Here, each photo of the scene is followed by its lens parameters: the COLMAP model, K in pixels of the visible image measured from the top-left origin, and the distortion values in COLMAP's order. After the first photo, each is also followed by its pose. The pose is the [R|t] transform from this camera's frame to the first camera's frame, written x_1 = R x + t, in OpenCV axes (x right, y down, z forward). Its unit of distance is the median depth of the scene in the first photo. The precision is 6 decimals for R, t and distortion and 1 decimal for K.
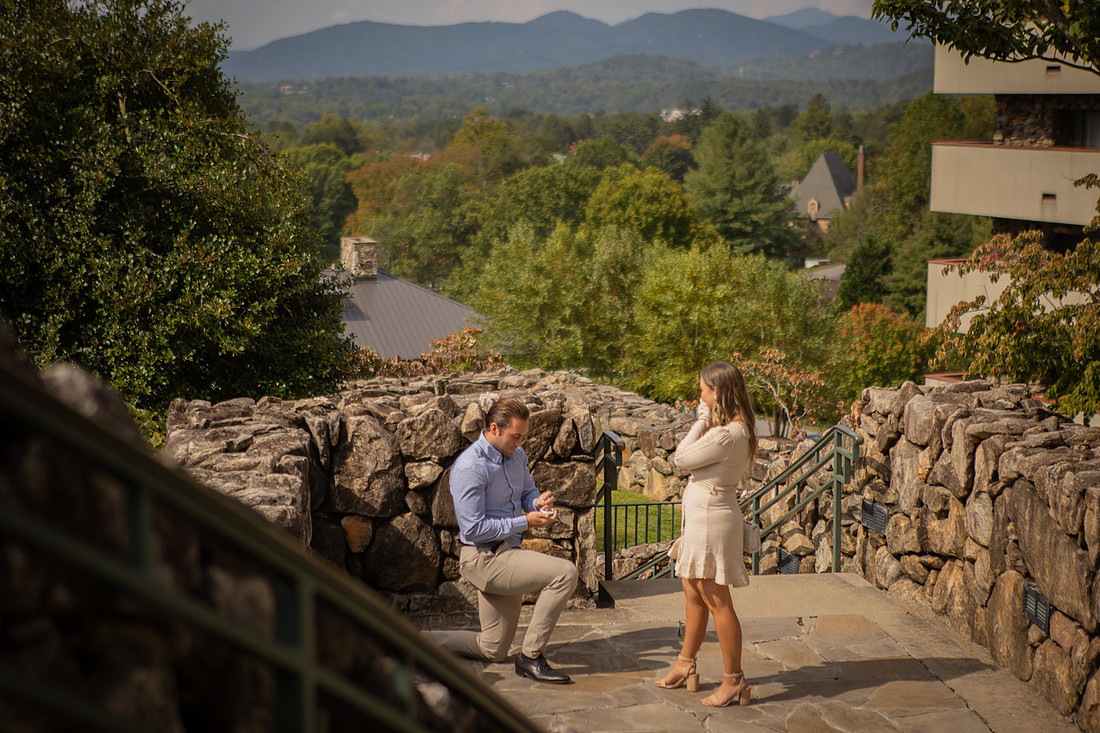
lens RADIAL K [[2078.1, 0, 552.0], [0, 2078.1, 359.6], [0, 0, 1]] dist [0.188136, 0.010372]
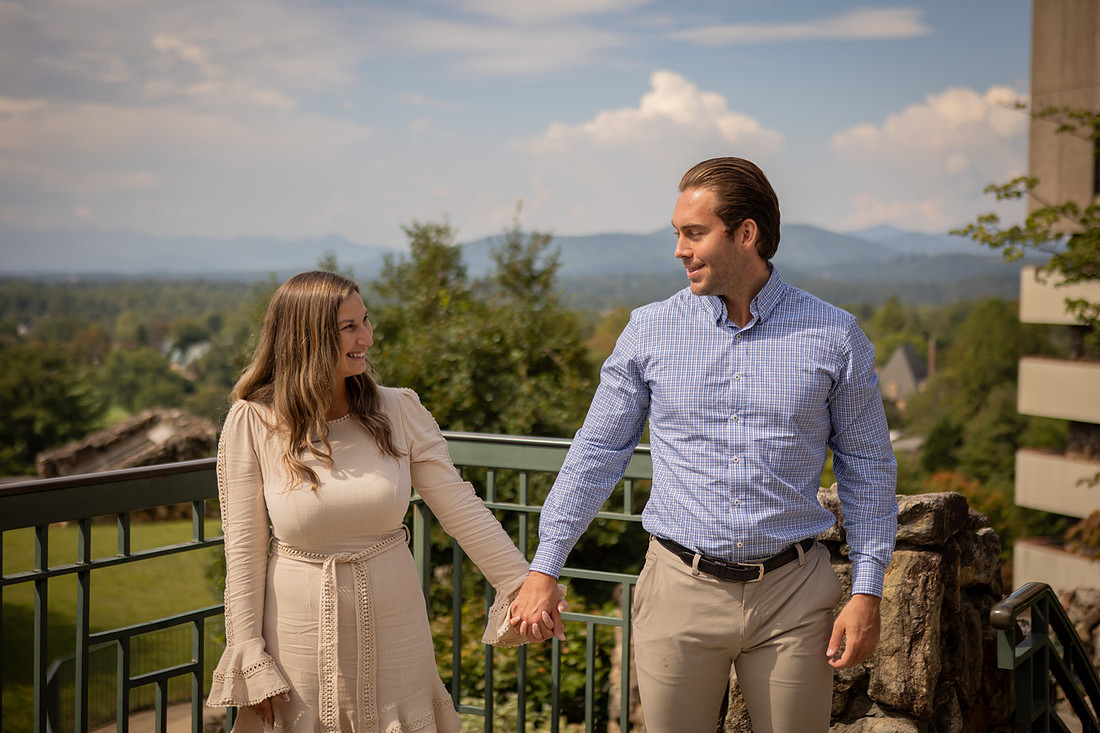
lens RADIAL K [[1705.6, 0, 550.0], [0, 1705.6, 362.5], [0, 0, 1]] dist [0.058959, 0.074994]
pose [[0.997581, 0.012965, -0.068296, -0.064459], [-0.018633, 0.996374, -0.083015, -0.016878], [0.066972, 0.084087, 0.994205, -0.118040]]
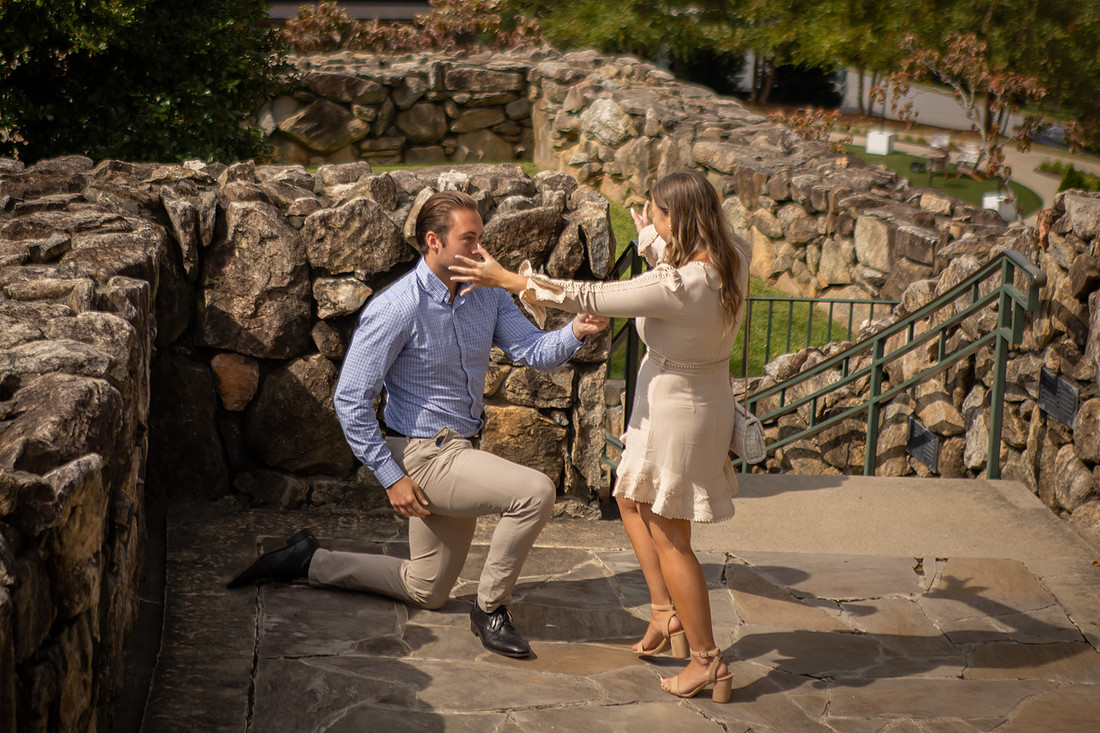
lens RADIAL K [[3156.5, 0, 380.2], [0, 3156.5, 221.3], [0, 0, 1]] dist [0.199911, 0.129274]
pose [[0.994844, 0.059637, -0.082030, 0.012034], [-0.052947, 0.995270, 0.081452, -0.020288], [0.086500, -0.076689, 0.993296, 0.014350]]
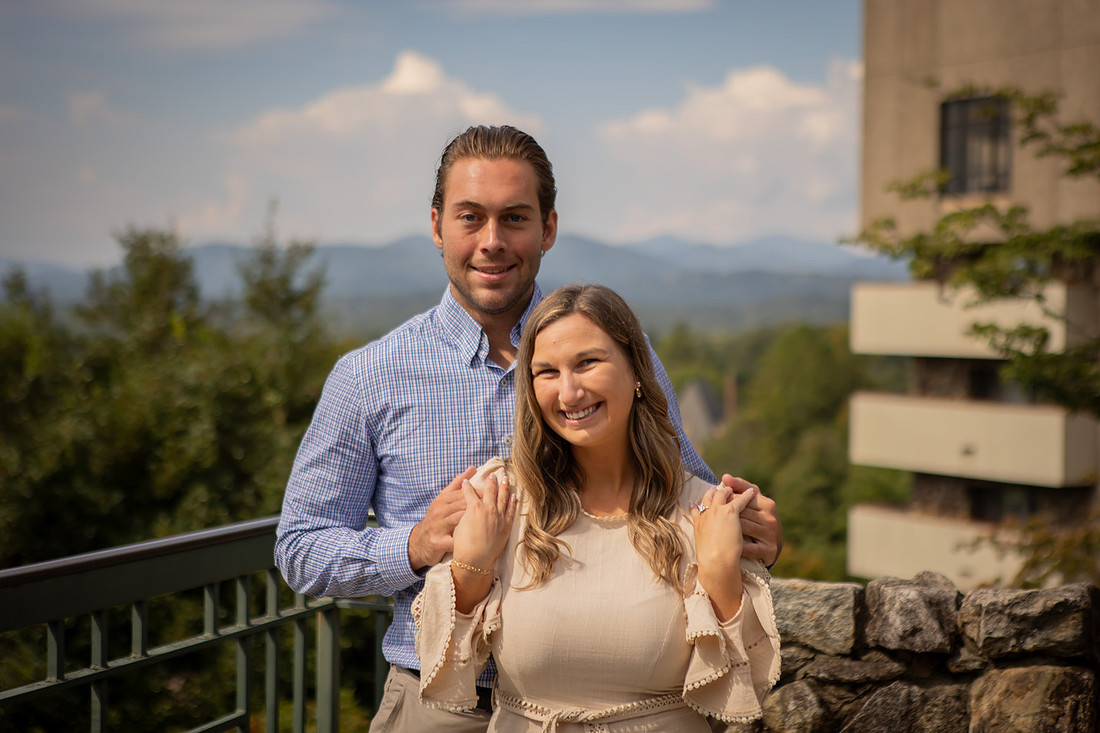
lens RADIAL K [[2110.3, 0, 551.0], [0, 2110.3, 356.2], [0, 0, 1]] dist [0.212426, -0.095077]
pose [[0.997582, 0.003607, 0.069405, -0.085168], [0.003853, 0.994246, -0.107052, -0.018677], [-0.069392, 0.107061, 0.991828, -0.100887]]
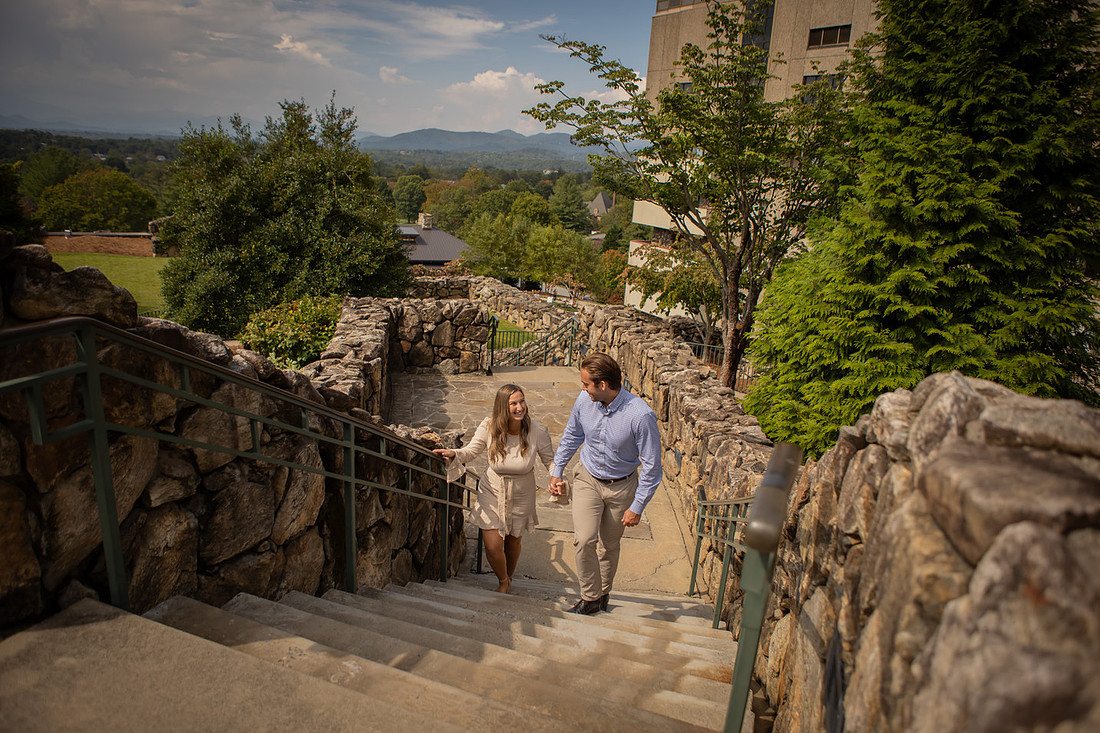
lens RADIAL K [[768.9, 0, 548.3], [0, 768.9, 364.5], [0, 0, 1]] dist [-0.110692, 0.085778]
pose [[0.995813, 0.054118, 0.073675, 0.011824], [-0.063412, 0.989445, 0.130296, -0.018755], [-0.065846, -0.134422, 0.988734, -0.034587]]
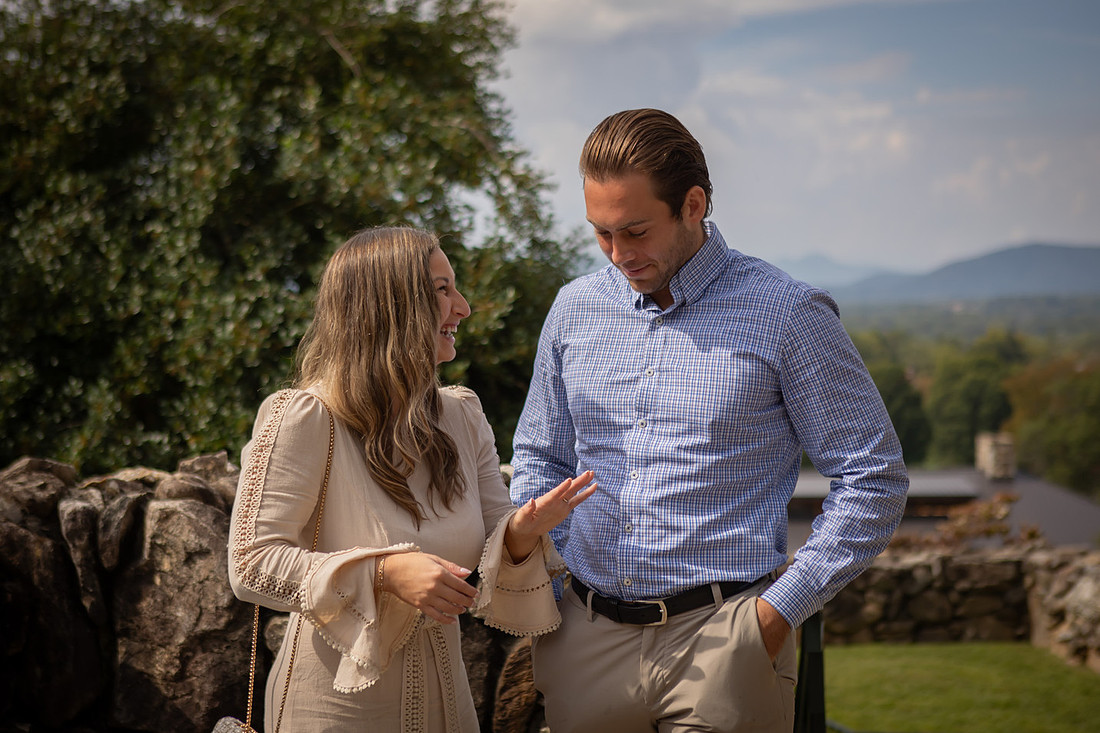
lens RADIAL K [[1962.7, 0, 549.8], [0, 1962.7, 345.5], [0, 0, 1]] dist [0.105125, 0.001201]
pose [[0.945233, -0.003141, -0.326382, 0.046767], [-0.033335, 0.993796, -0.106105, 0.015043], [0.324691, 0.111173, 0.939264, 0.269606]]
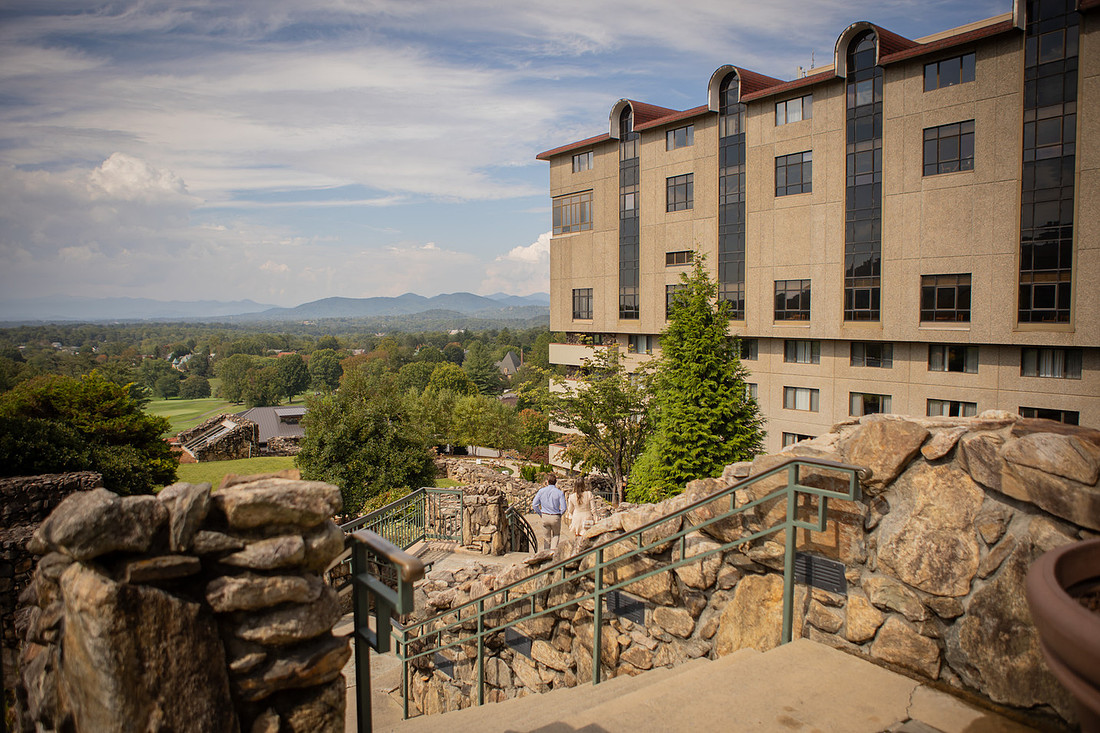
lens RADIAL K [[779.2, 0, 546.7], [0, 779.2, 368.1], [0, 0, 1]] dist [-0.084962, 0.002033]
pose [[0.983566, -0.012082, 0.180142, -0.103031], [0.023719, 0.997758, -0.062588, -0.072933], [-0.178981, 0.065833, 0.981647, -0.503027]]
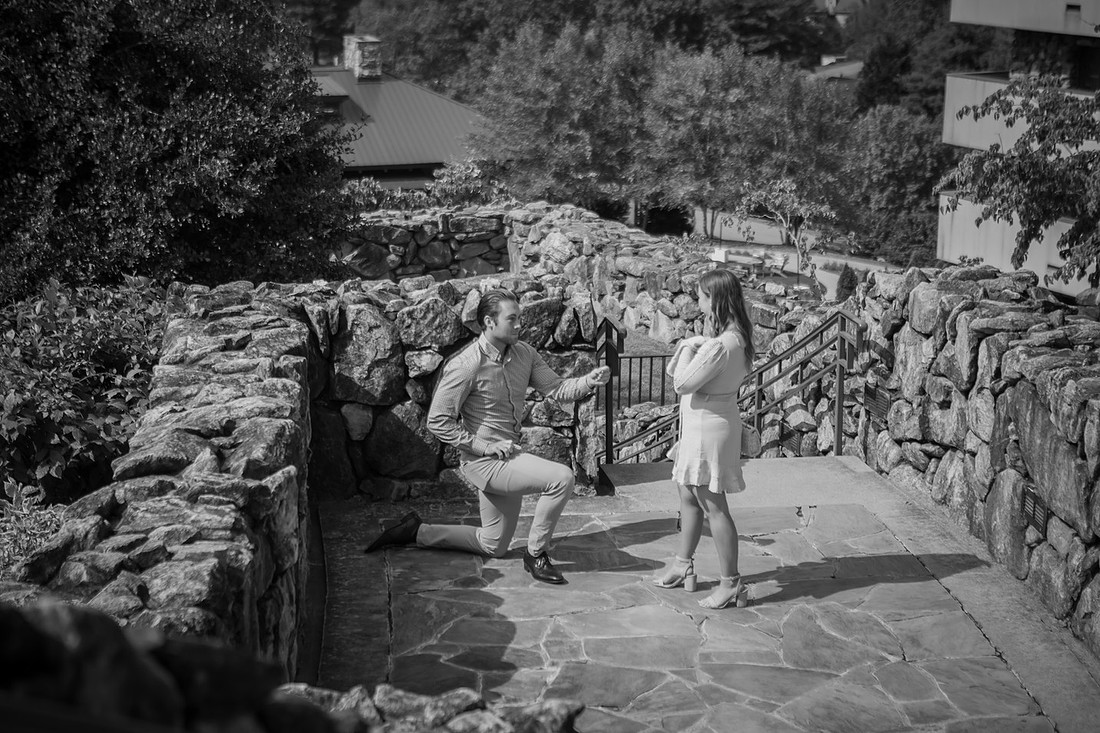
lens RADIAL K [[2110.3, 0, 551.0], [0, 2110.3, 356.2], [0, 0, 1]] dist [0.212426, -0.095077]
pose [[0.999976, 0.005493, -0.004224, 0.001419], [-0.005067, 0.995463, 0.095010, -0.018653], [0.004727, -0.094987, 0.995467, -0.002244]]
